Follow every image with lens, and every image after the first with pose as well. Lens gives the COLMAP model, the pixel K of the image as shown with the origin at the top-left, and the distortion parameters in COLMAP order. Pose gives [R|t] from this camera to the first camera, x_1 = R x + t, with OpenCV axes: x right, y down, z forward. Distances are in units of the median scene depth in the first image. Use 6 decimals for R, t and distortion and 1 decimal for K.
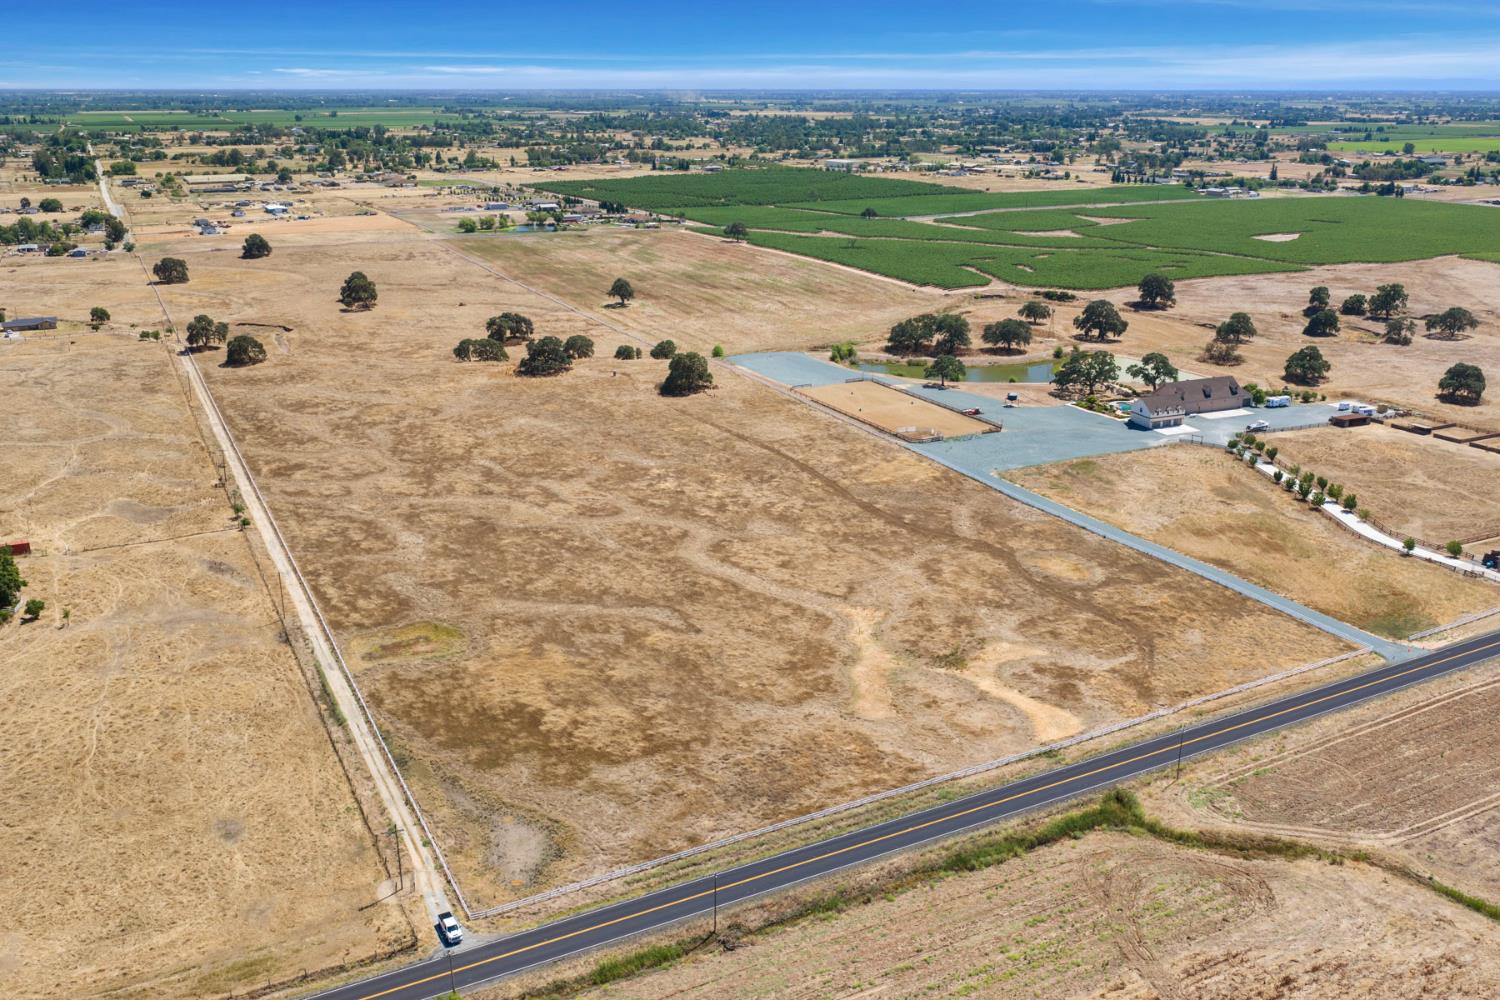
lens RADIAL K [[1235.7, 0, 755.4], [0, 1235.7, 501.3], [0, 0, 1]] dist [0.017063, -0.029419]
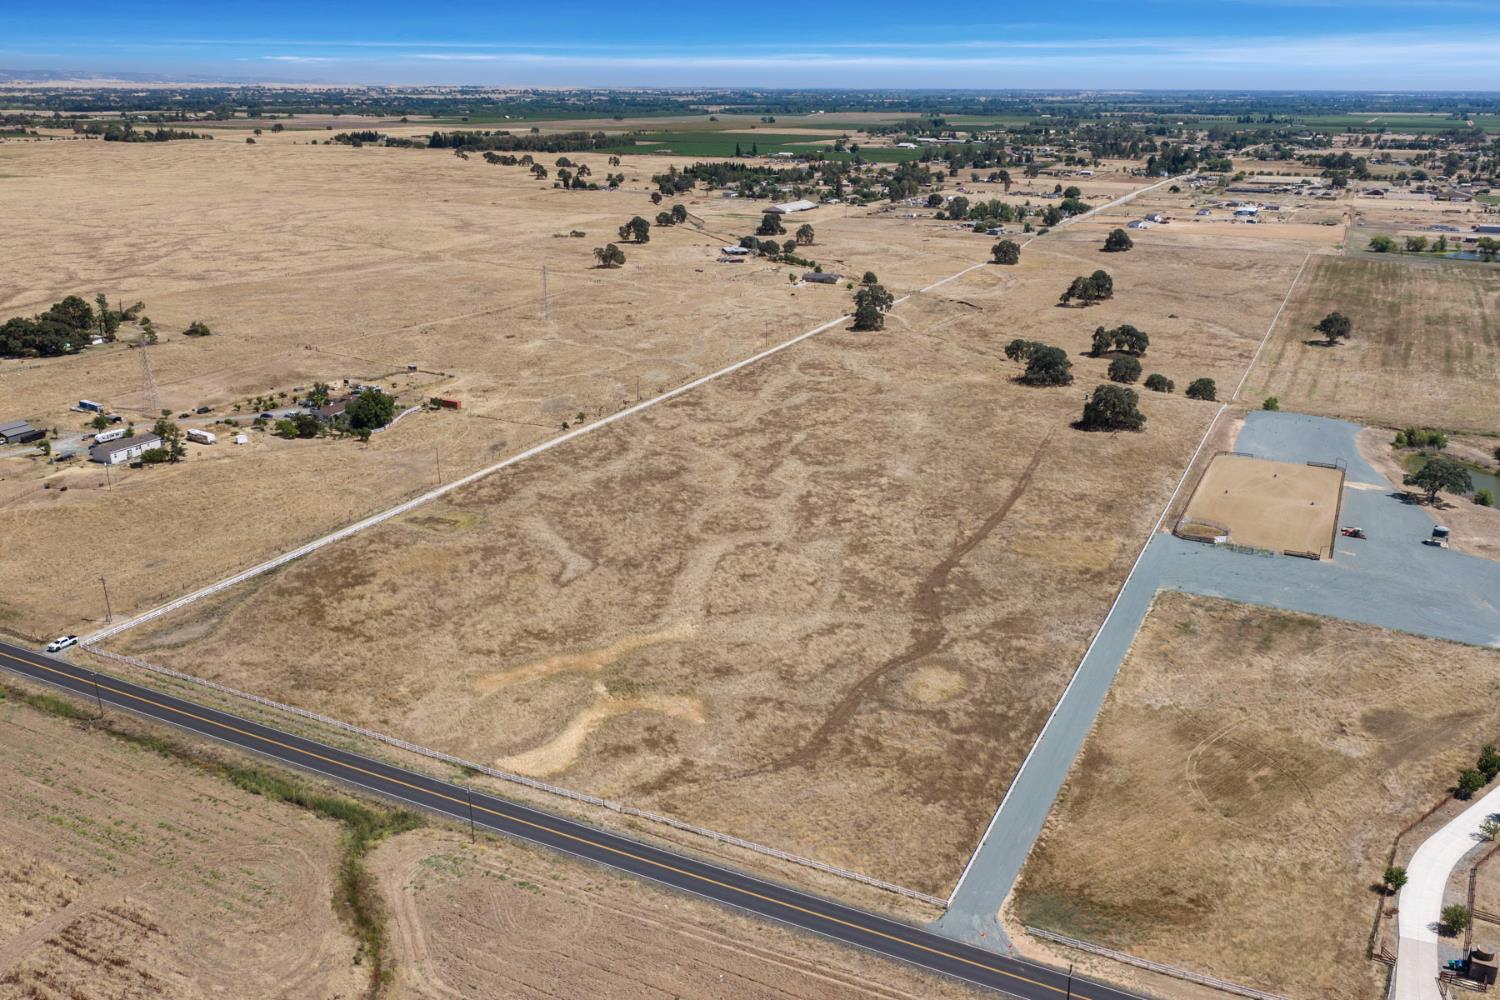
lens RADIAL K [[1235.7, 0, 755.4], [0, 1235.7, 501.3], [0, 0, 1]] dist [0.017063, -0.029419]
pose [[0.580000, 0.260298, -0.771910, 0.684593], [-0.261253, 0.956959, 0.126397, -0.116411], [0.771587, 0.128353, 0.623040, 0.346808]]
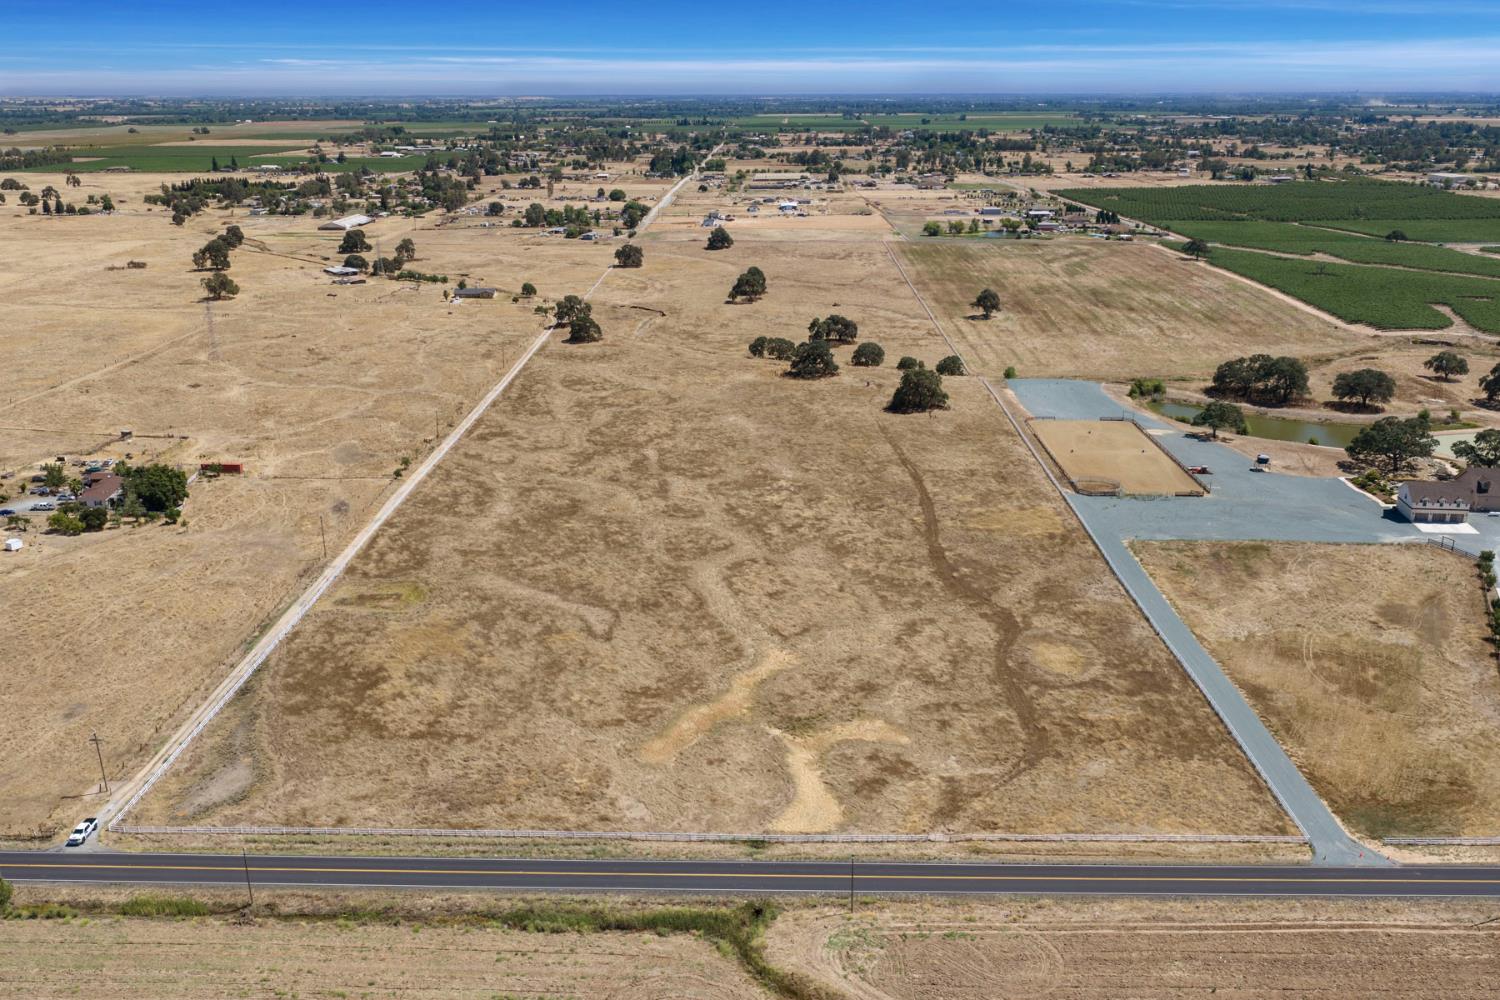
lens RADIAL K [[1235.7, 0, 755.4], [0, 1235.7, 501.3], [0, 0, 1]] dist [0.017063, -0.029419]
pose [[0.875807, 0.148110, -0.459376, 0.390814], [-0.149434, 0.988197, 0.033712, -0.044029], [0.458947, 0.039121, 0.887602, 0.130152]]
